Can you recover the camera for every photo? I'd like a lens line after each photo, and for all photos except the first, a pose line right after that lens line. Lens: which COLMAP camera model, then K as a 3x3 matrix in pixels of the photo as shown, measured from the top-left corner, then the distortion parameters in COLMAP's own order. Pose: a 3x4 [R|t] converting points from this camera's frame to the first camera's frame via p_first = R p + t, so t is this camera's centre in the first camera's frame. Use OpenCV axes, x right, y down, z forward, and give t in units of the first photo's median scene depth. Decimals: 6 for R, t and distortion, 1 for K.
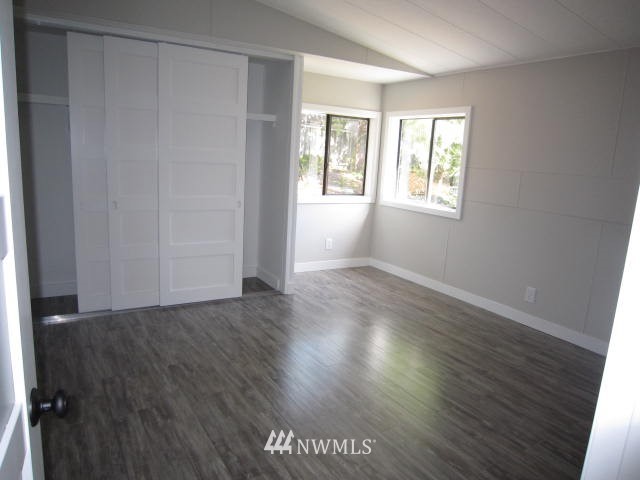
lens RADIAL K [[452.6, 0, 319.2], [0, 452.6, 240.7], [0, 0, 1]] dist [-0.060645, 0.017267]
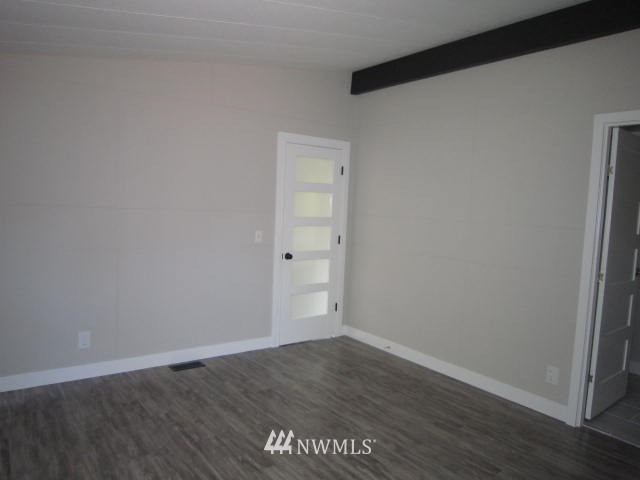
lens RADIAL K [[452.6, 0, 320.3], [0, 452.6, 240.1], [0, 0, 1]] dist [-0.060645, 0.017267]
pose [[-0.990143, -0.093183, -0.104561, 0.169037], [-0.117483, 0.959016, 0.257848, -0.383521], [0.076249, 0.267591, -0.960511, 1.931819]]
